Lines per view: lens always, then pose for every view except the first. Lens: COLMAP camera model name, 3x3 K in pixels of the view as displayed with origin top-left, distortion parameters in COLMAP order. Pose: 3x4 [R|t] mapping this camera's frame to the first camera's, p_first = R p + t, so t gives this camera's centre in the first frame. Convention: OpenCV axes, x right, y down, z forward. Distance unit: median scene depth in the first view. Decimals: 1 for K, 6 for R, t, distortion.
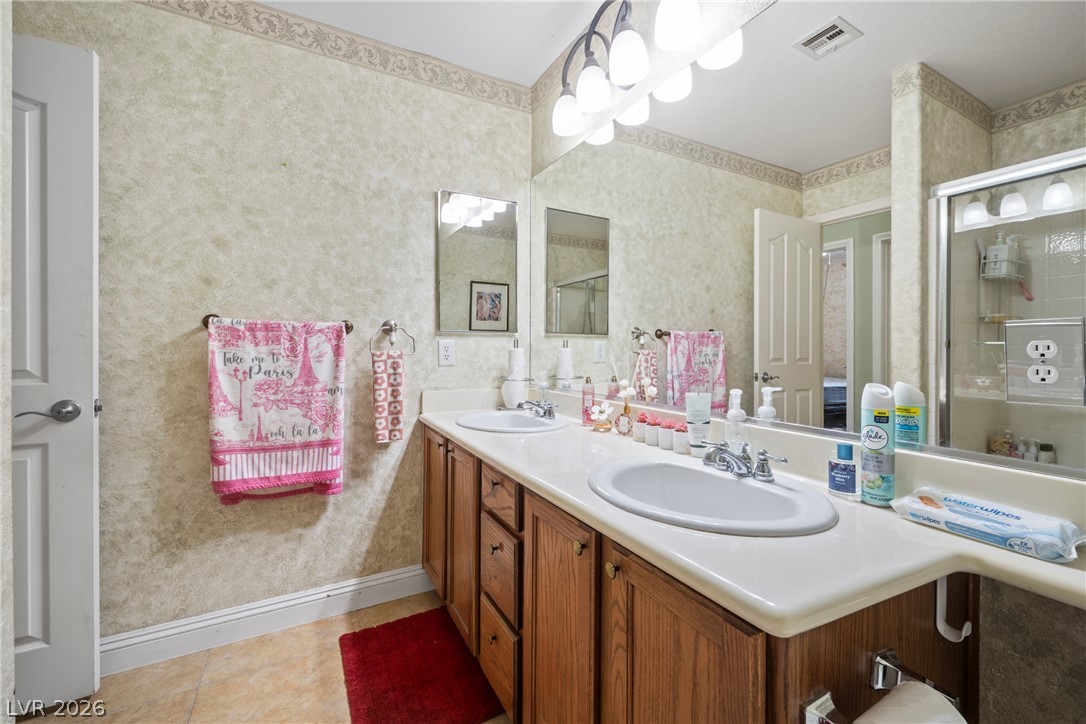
lens RADIAL K [[443.4, 0, 542.8], [0, 443.4, 353.6], [0, 0, 1]] dist [-0.002880, 0.000579]
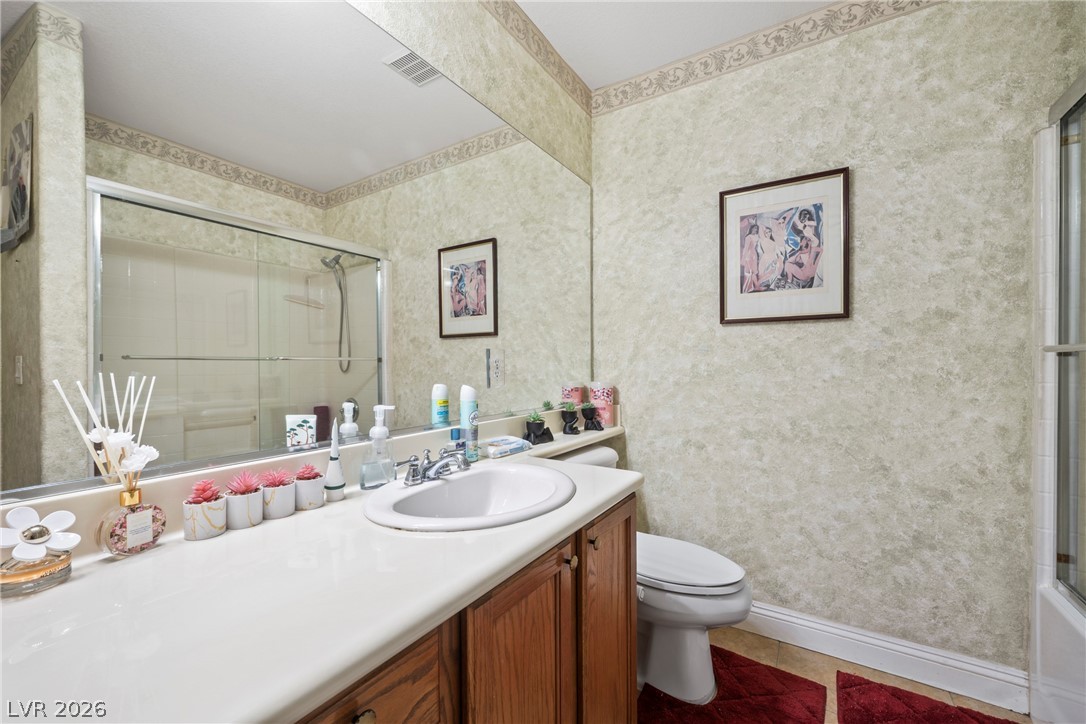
lens RADIAL K [[443.4, 0, 542.5], [0, 443.4, 359.8], [0, 0, 1]] dist [-0.002880, 0.000579]
pose [[0.480313, -0.005577, -0.877079, 0.097402], [-0.006107, 0.999934, -0.009702, -0.013442], [0.877076, 0.010016, 0.480248, 0.662730]]
